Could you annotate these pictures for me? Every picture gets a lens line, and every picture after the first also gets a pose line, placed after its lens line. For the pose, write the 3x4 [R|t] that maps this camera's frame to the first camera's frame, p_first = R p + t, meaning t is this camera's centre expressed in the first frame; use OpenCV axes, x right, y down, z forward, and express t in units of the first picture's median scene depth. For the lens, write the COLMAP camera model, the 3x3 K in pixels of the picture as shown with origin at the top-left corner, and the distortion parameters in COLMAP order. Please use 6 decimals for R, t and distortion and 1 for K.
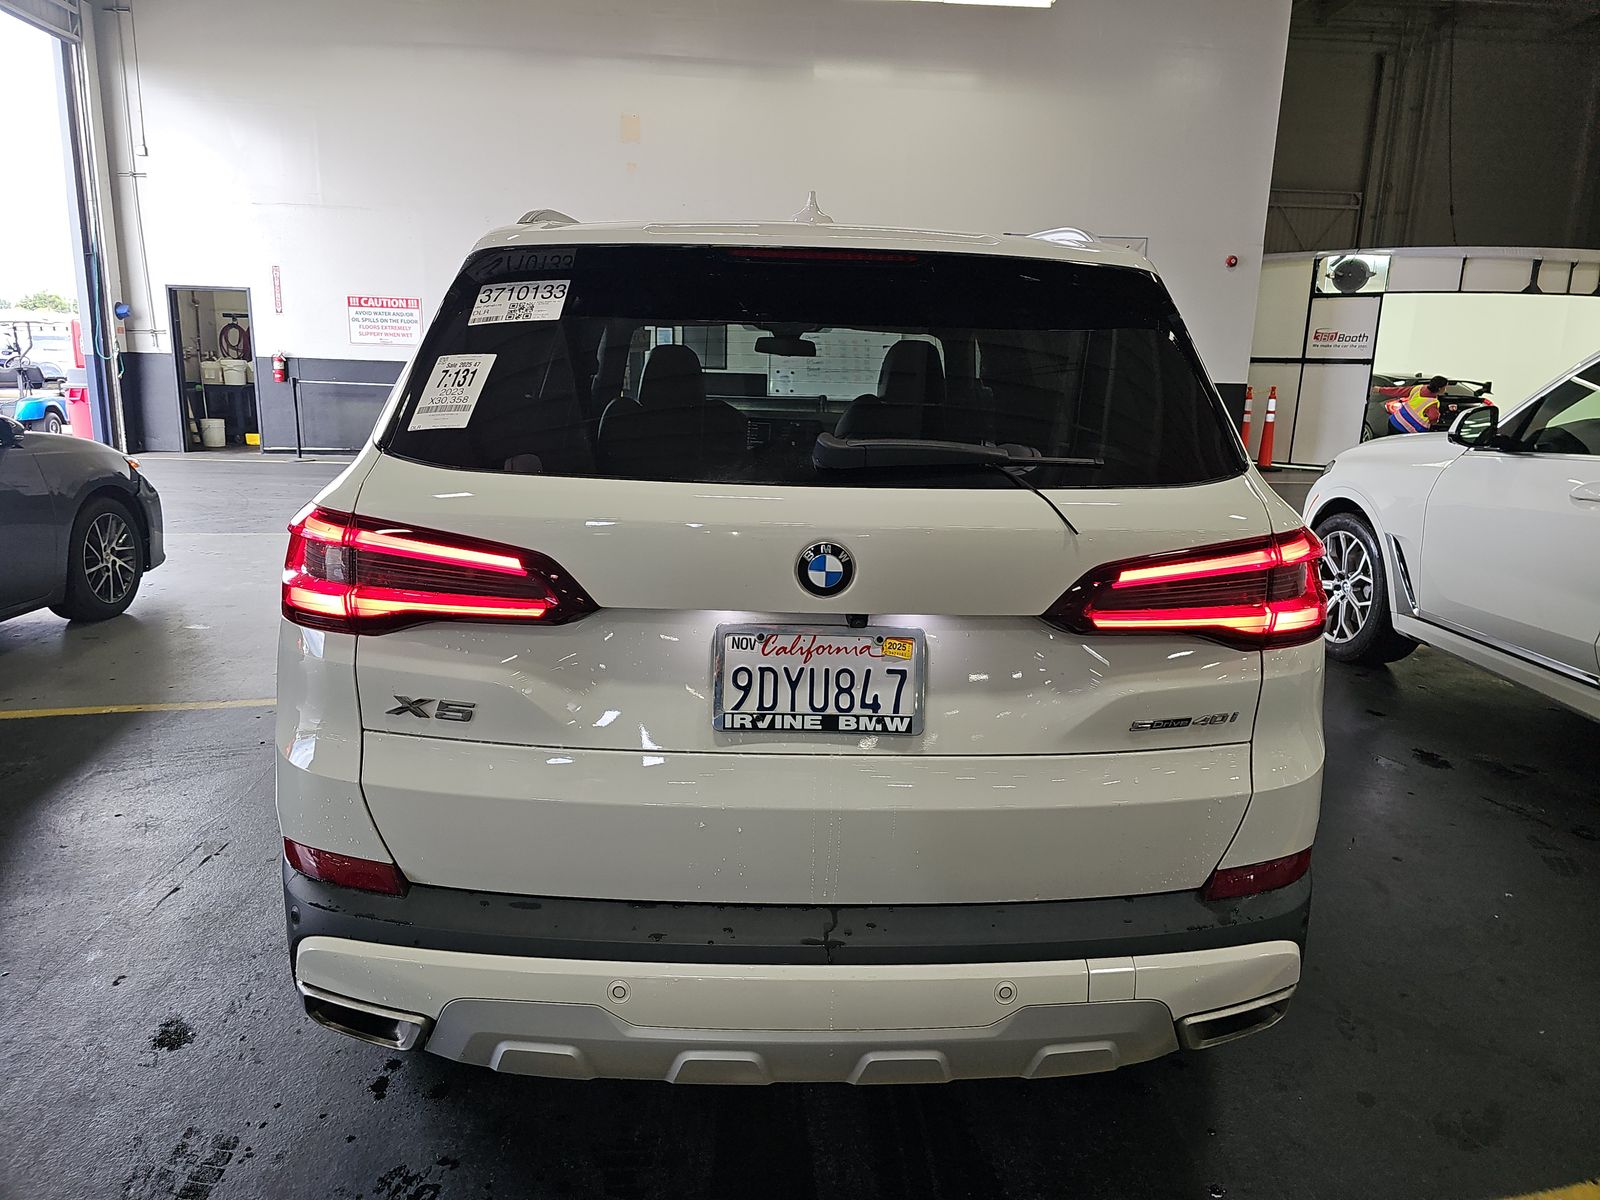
lens RADIAL K [[1055.4, 0, 800.0], [0, 1055.4, 600.0], [0, 0, 1]] dist [0.006471, 0.004938]
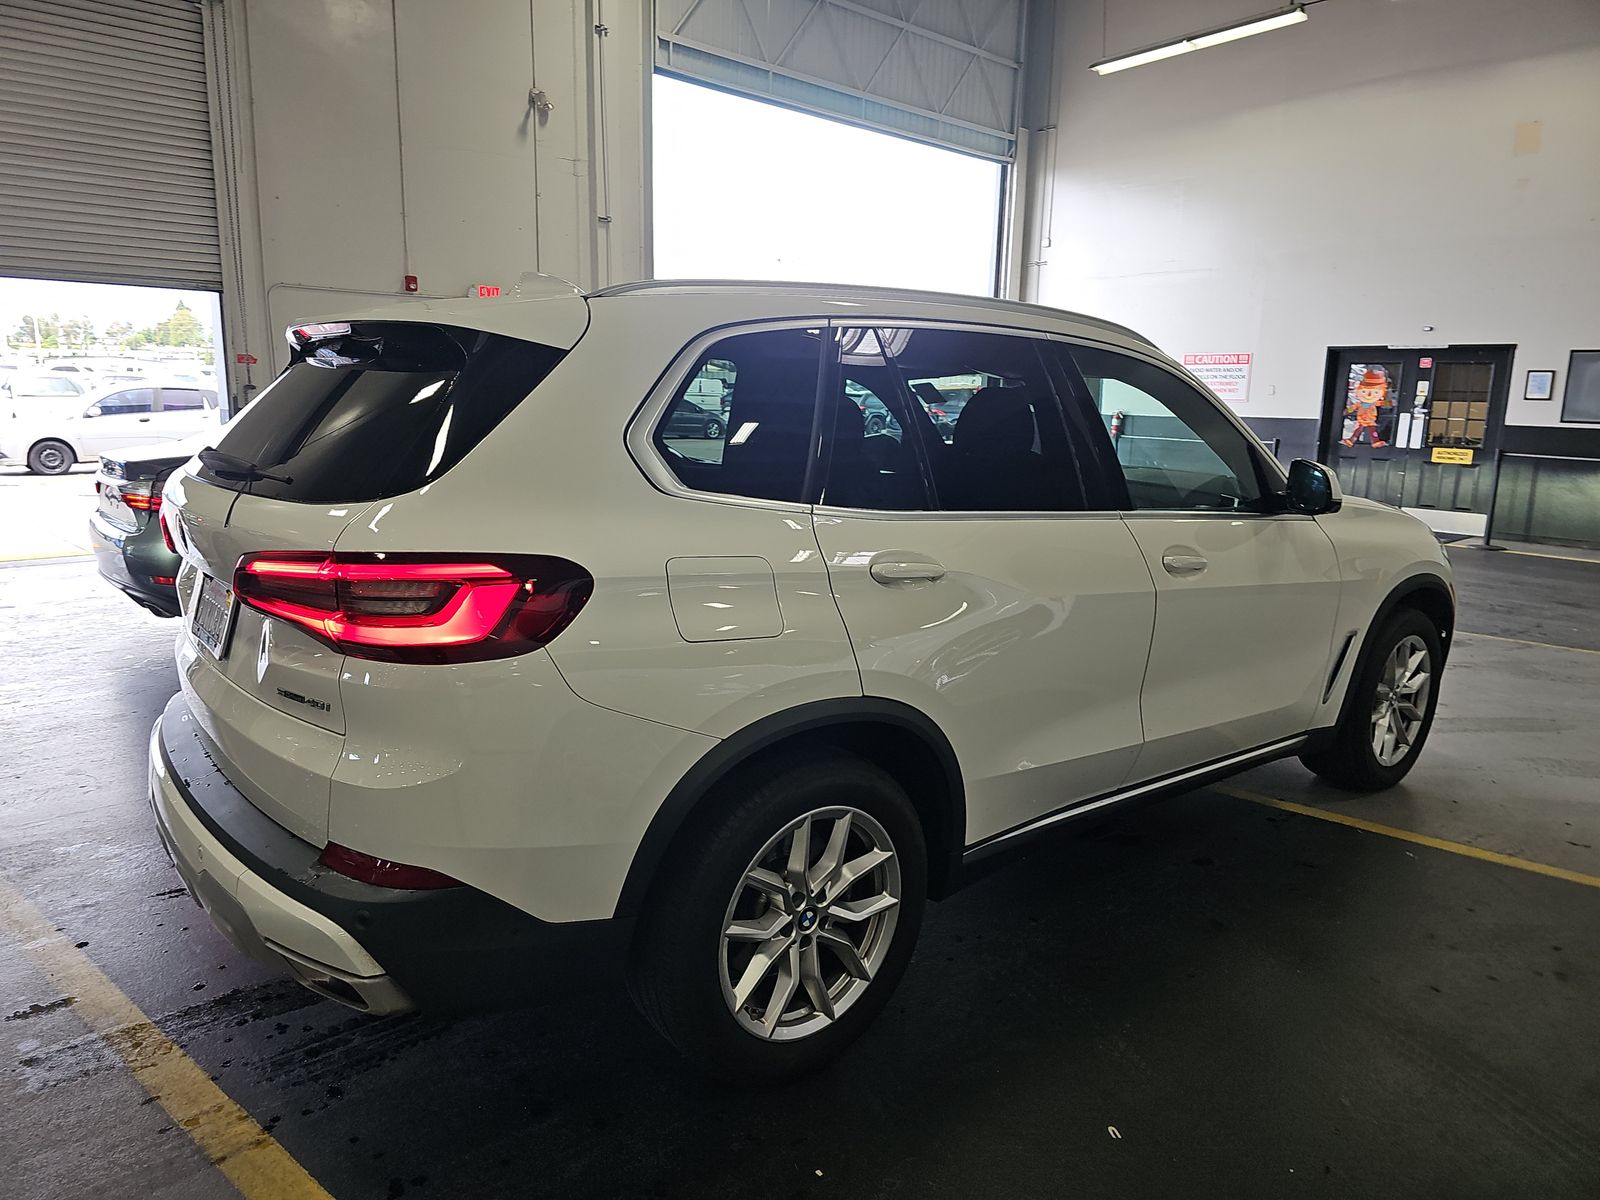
lens RADIAL K [[1054.7, 0, 791.3], [0, 1054.7, 610.1], [0, 0, 1]] dist [0.071874, -0.083933]
pose [[0.624703, 0.132700, -0.769504, 0.170245], [-0.167405, 0.985301, 0.034011, -0.012180], [0.762707, 0.107572, 0.637735, 0.067347]]
